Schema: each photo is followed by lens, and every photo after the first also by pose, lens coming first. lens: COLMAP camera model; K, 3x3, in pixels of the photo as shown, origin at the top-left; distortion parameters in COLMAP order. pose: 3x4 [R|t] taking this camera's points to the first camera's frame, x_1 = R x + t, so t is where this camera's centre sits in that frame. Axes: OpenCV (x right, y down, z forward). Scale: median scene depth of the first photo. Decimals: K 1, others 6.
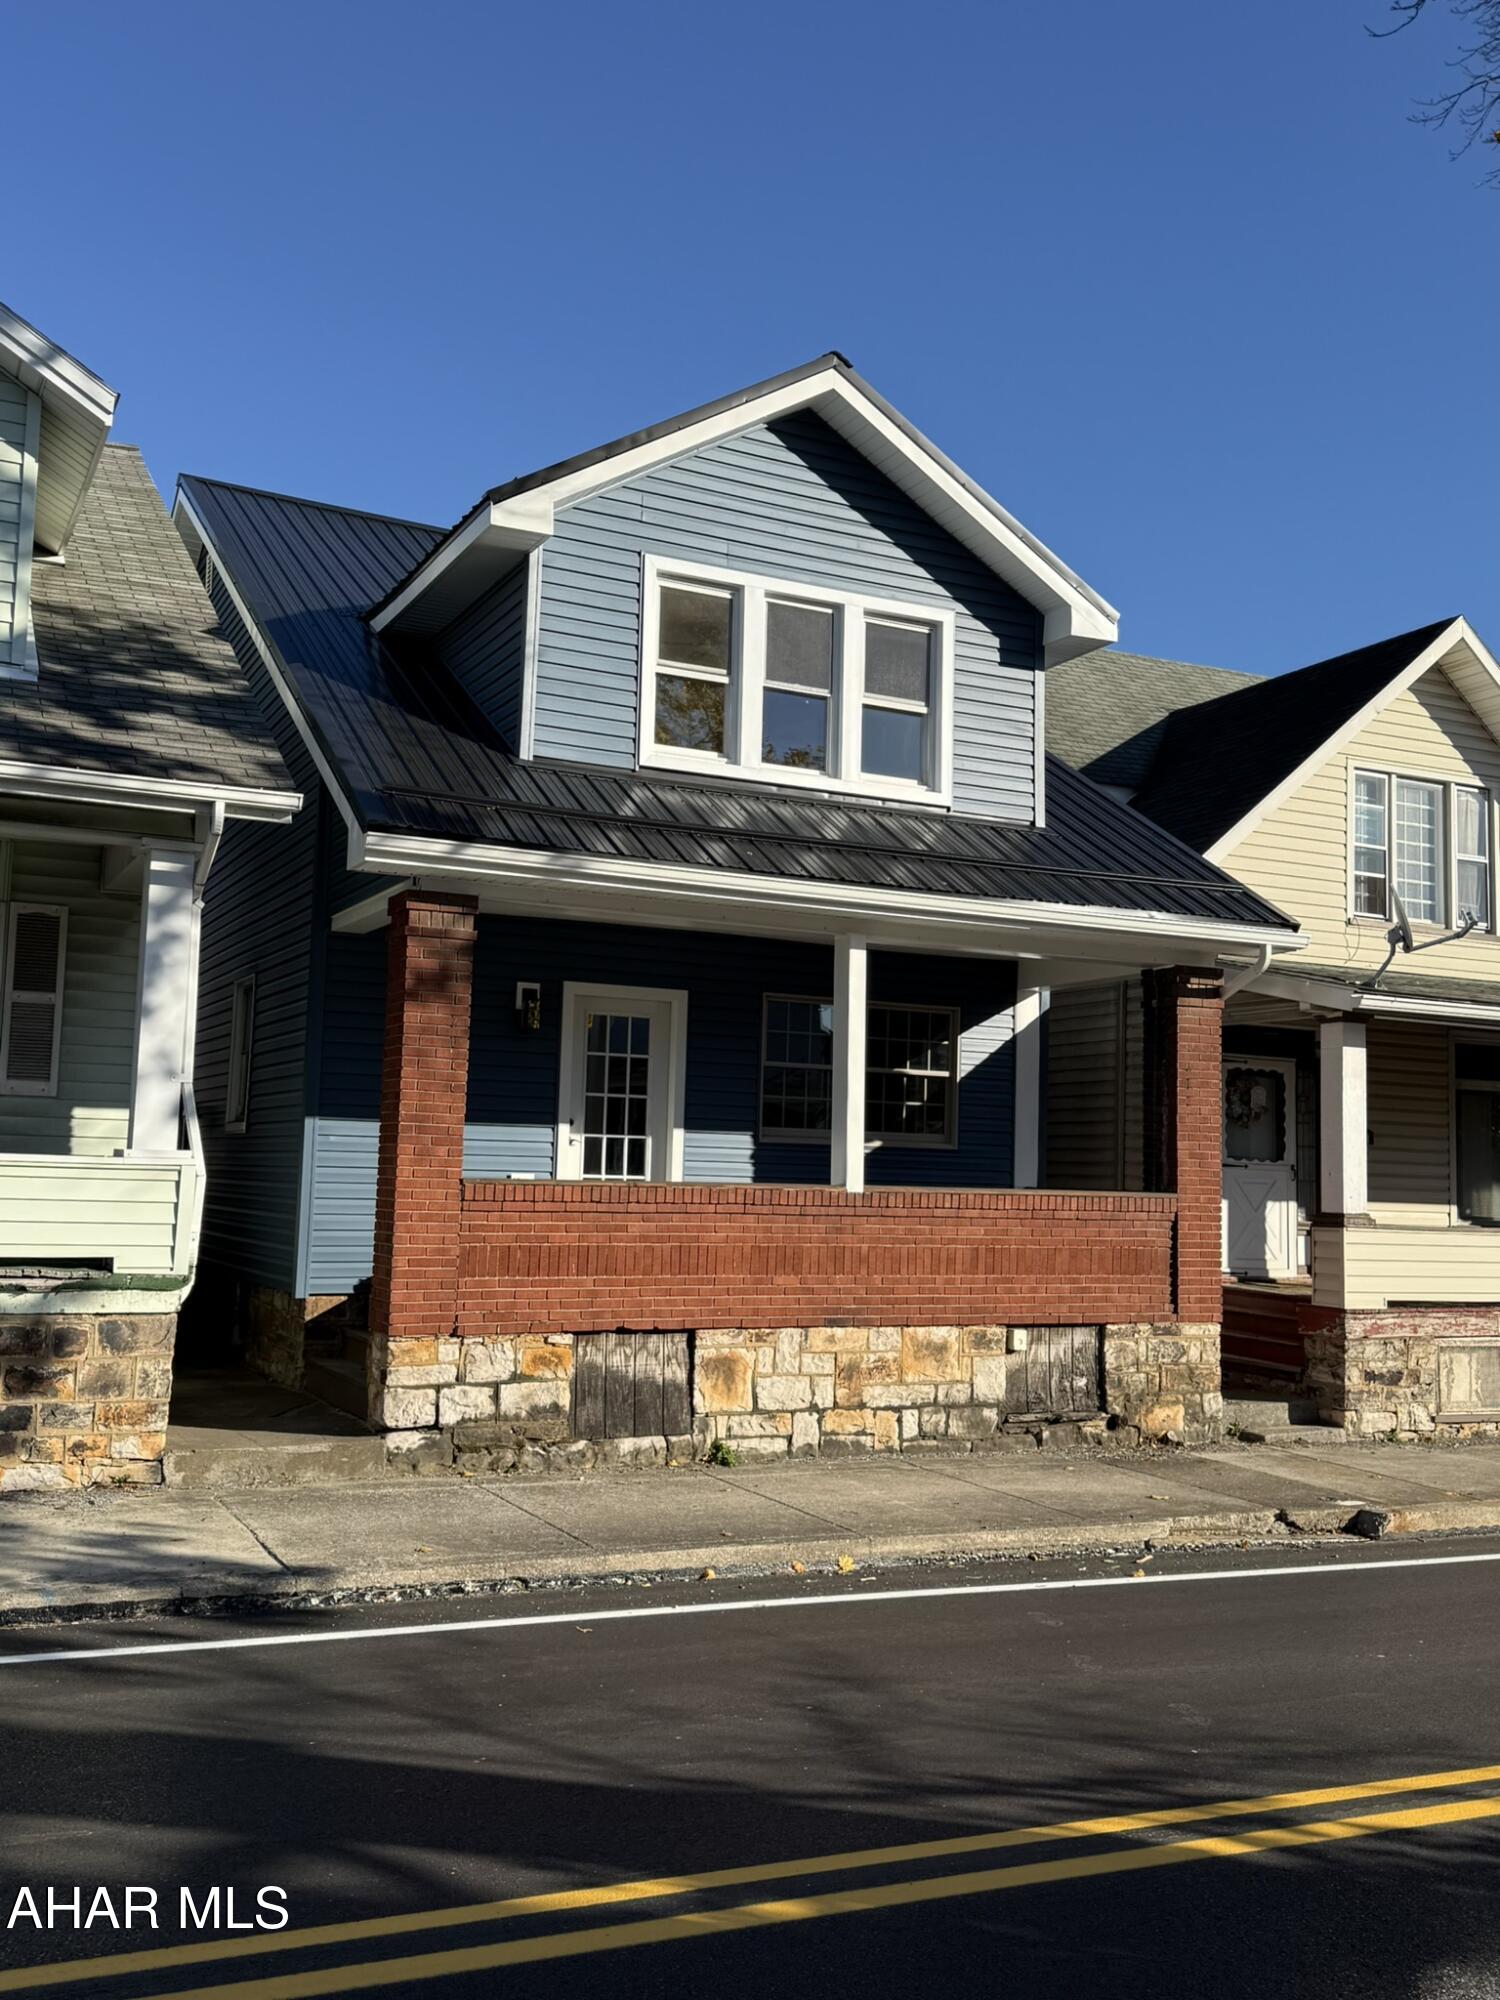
lens RADIAL K [[1858.2, 0, 734.8], [0, 1858.2, 977.4], [0, 0, 1]] dist [0.071281, 0.000000]
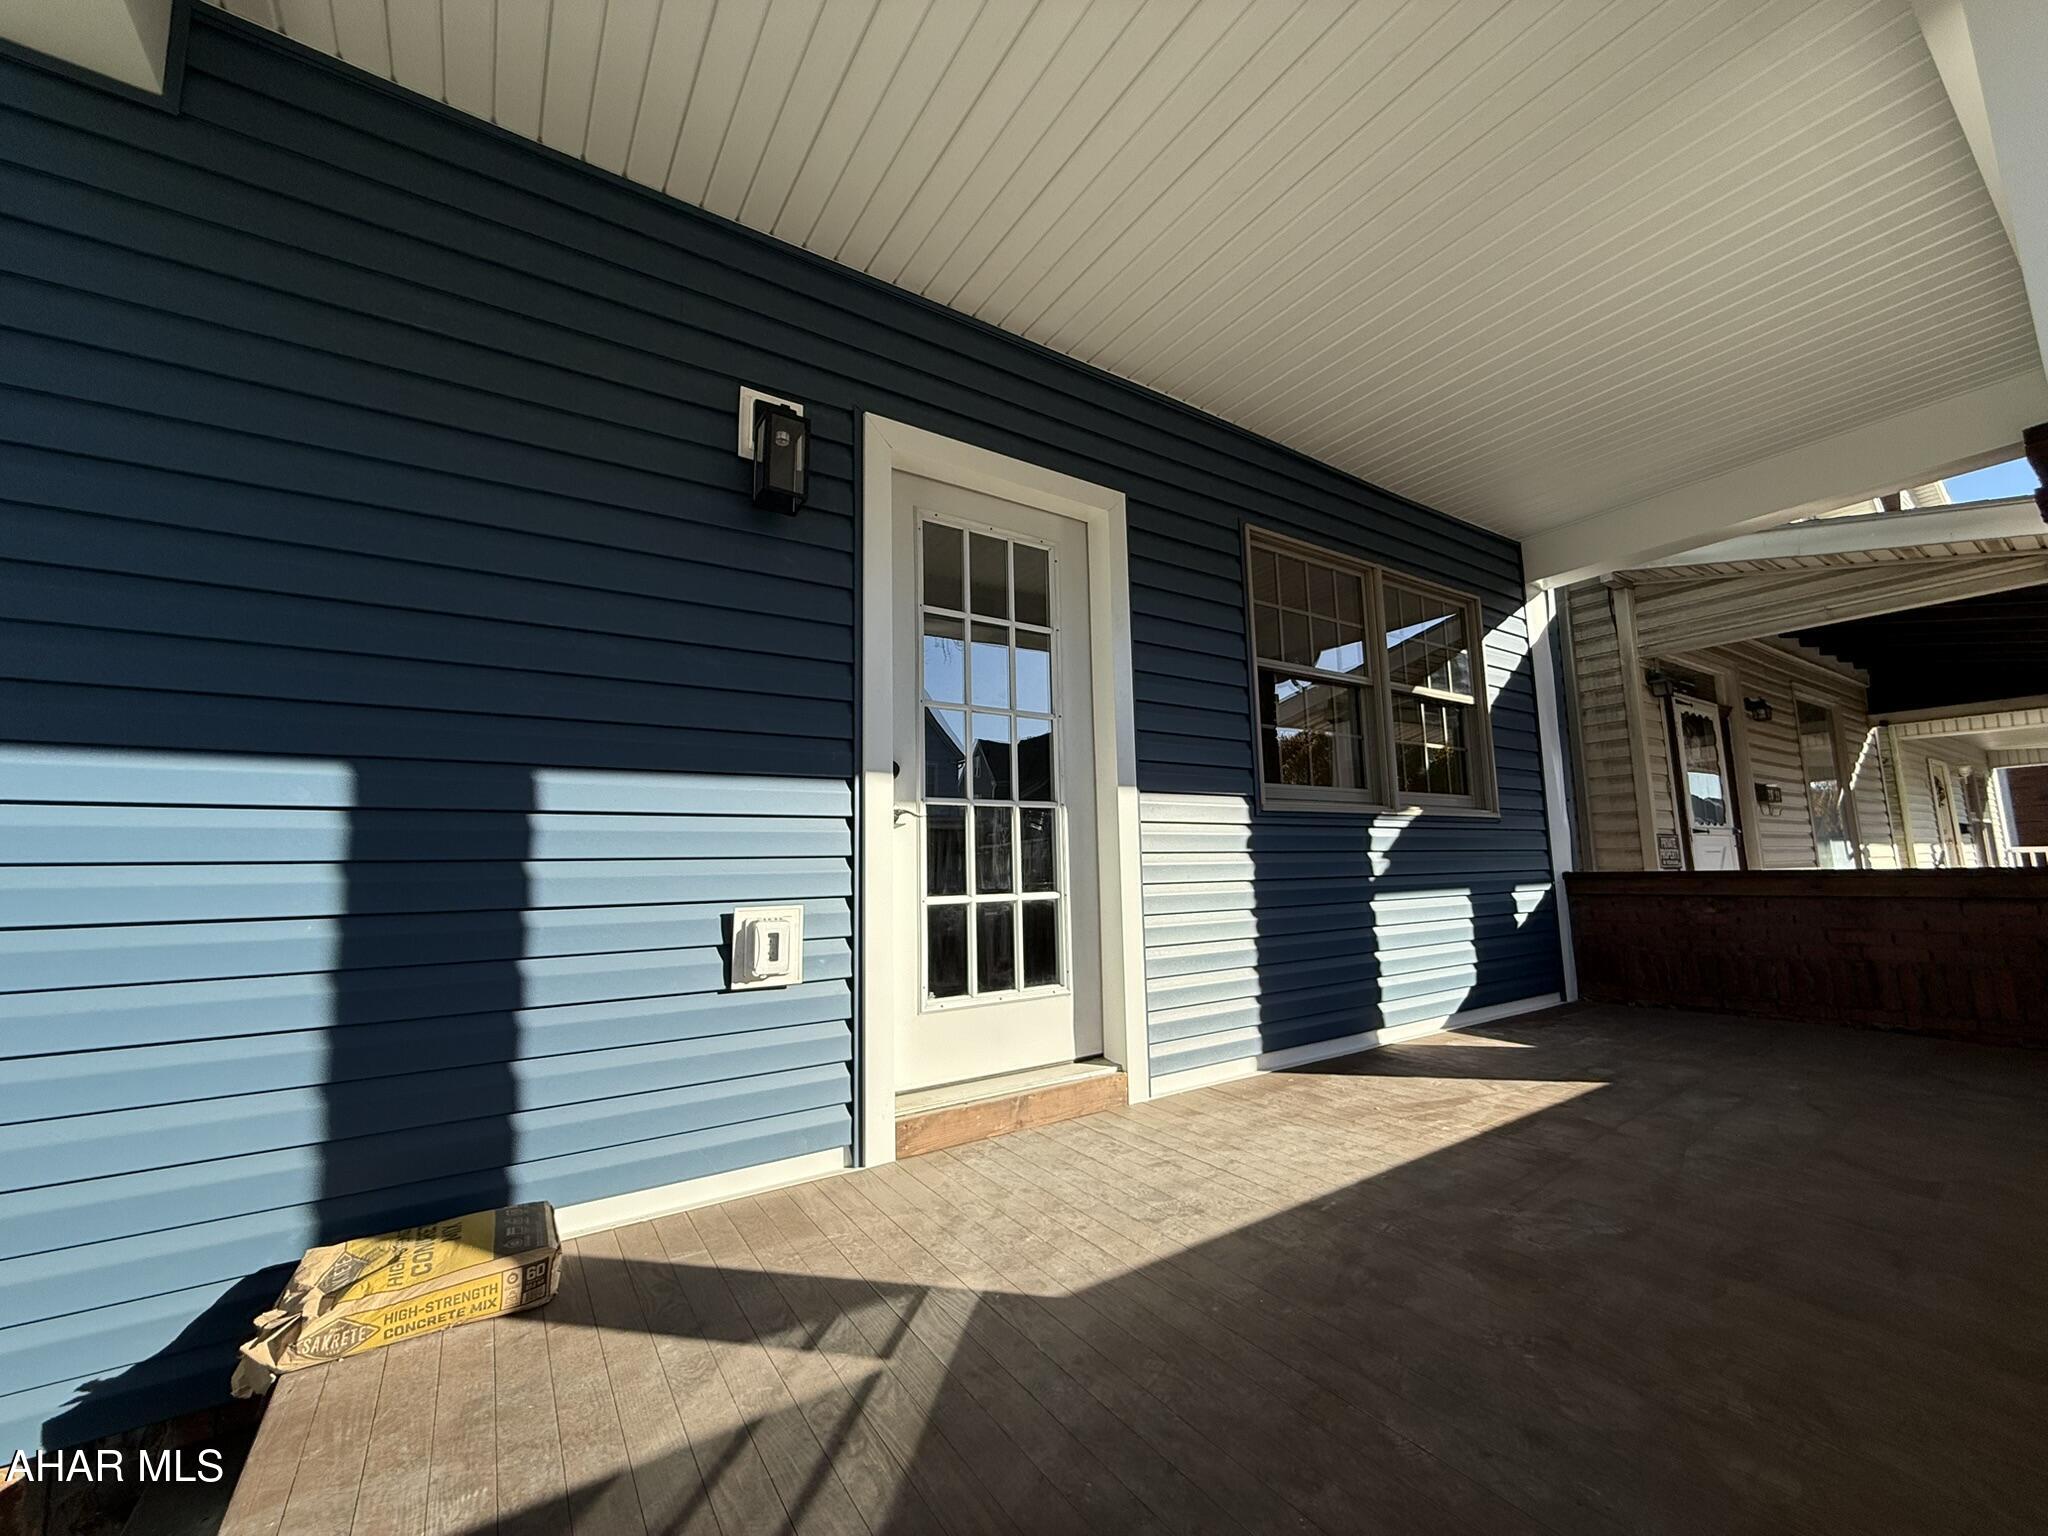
lens RADIAL K [[815.2, 0, 1013.6], [0, 815.2, 754.3], [0, 0, 1]] dist [-0.000026, -0.000196]
pose [[0.989543, -0.030671, 0.140942, -0.092108], [0.035800, 0.998780, -0.034002, 0.086259], [-0.139727, 0.038692, 0.989434, 0.870633]]
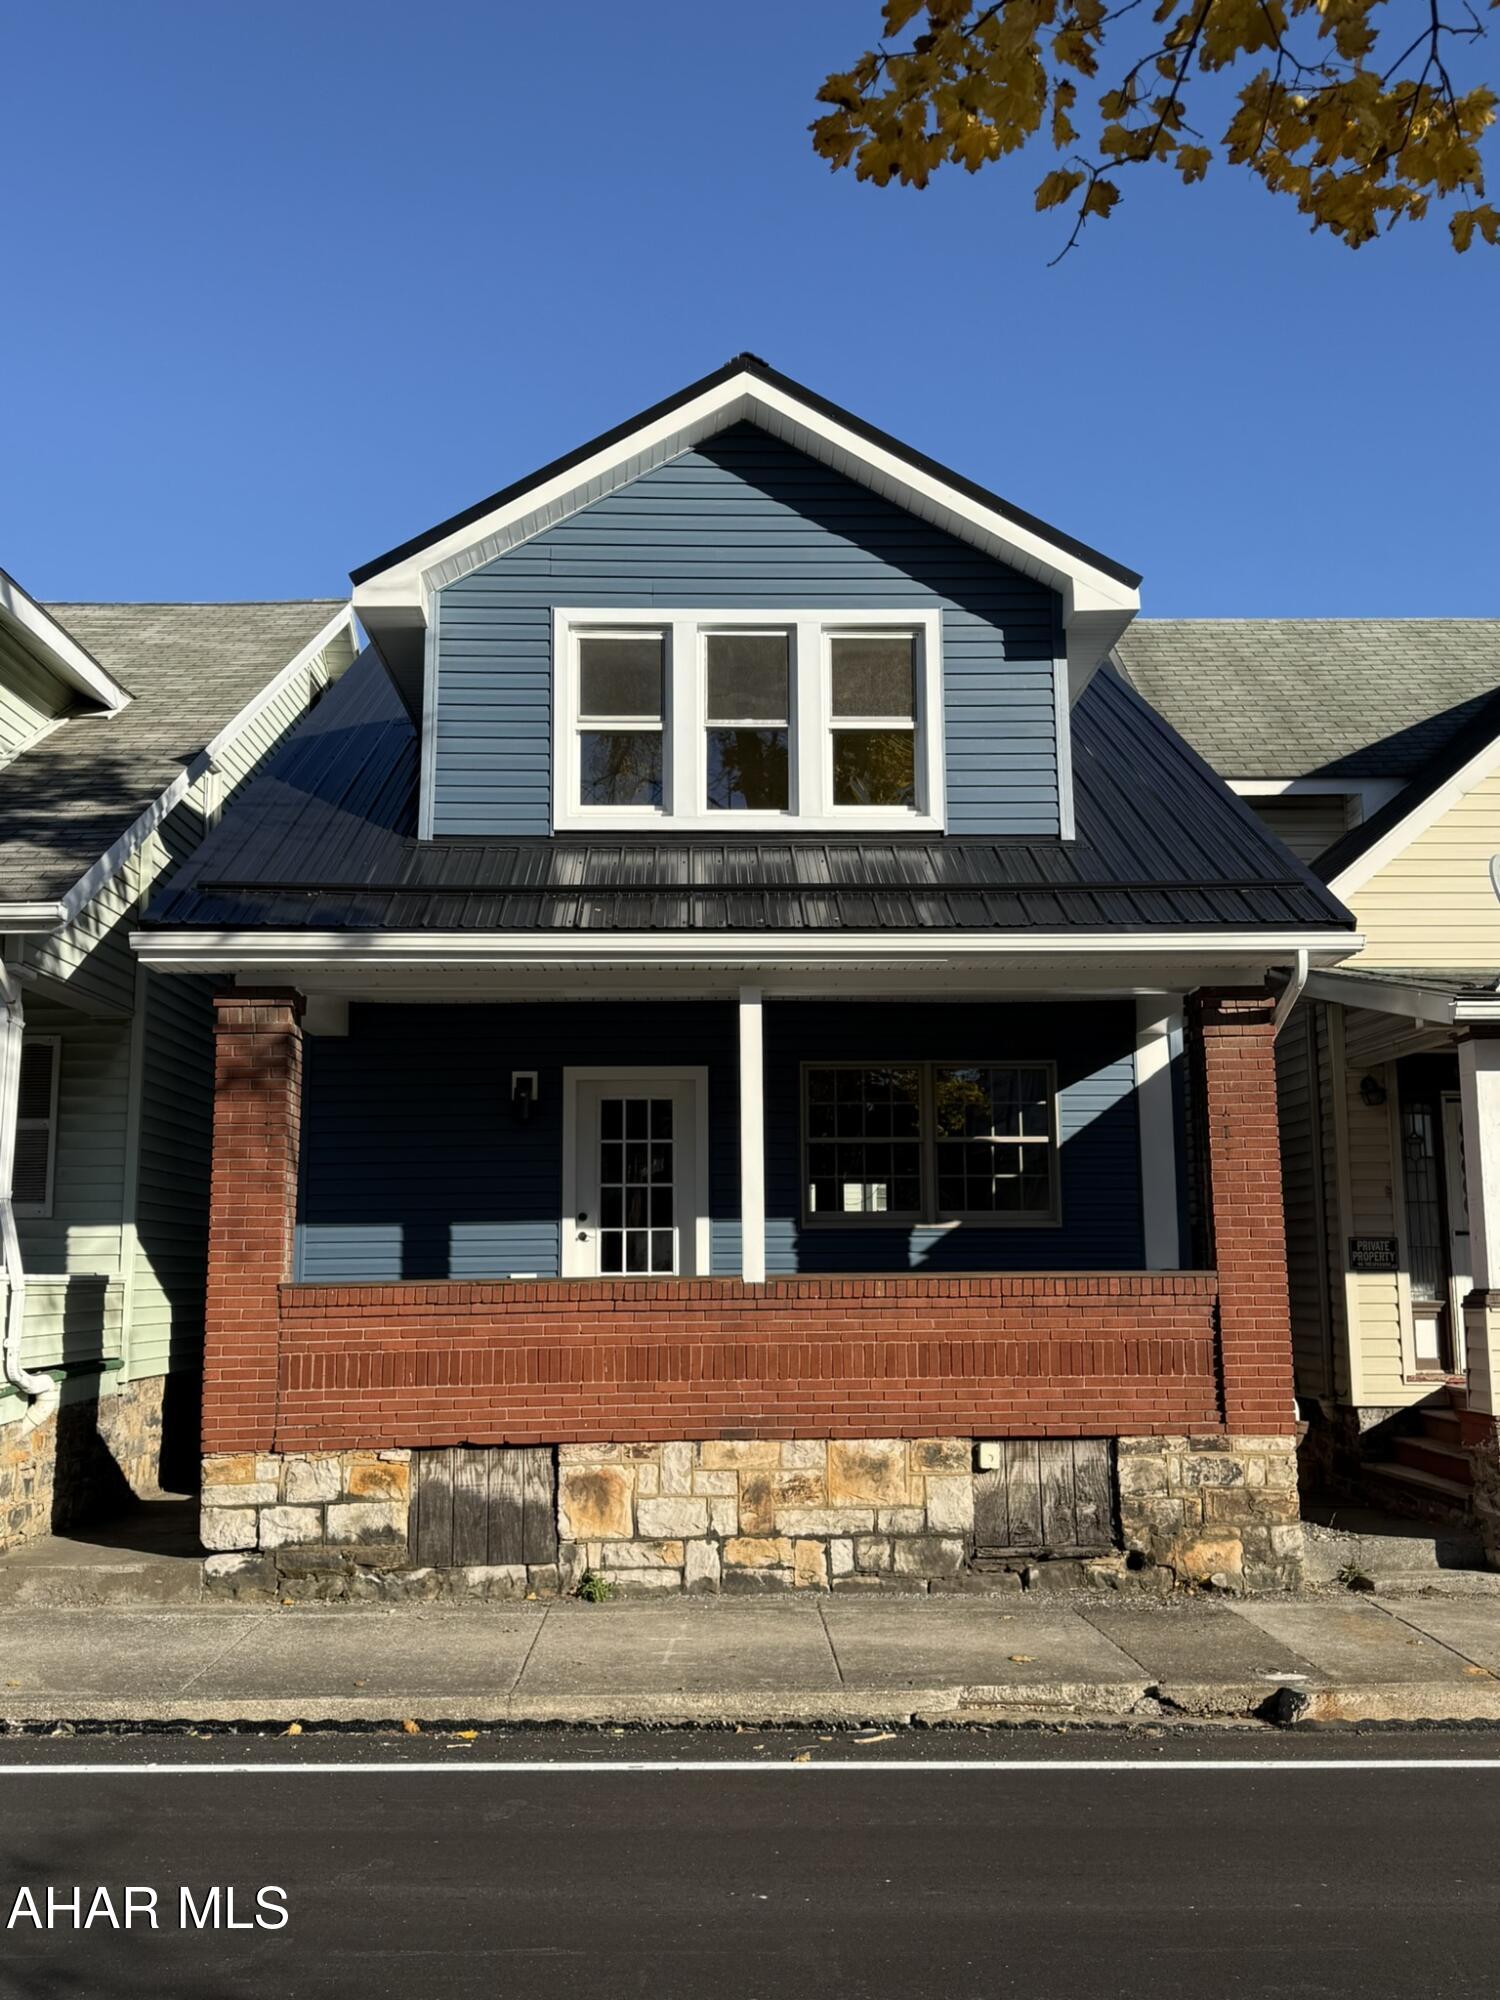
lens RADIAL K [[1858.2, 0, 743.8], [0, 1858.2, 969.5], [0, 0, 1]] dist [0.071281, 0.000000]
pose [[0.910783, -0.101433, -0.400231, 0.393412], [0.077245, 0.994099, -0.076160, 0.033464], [0.405594, 0.038449, 0.913244, 0.183658]]
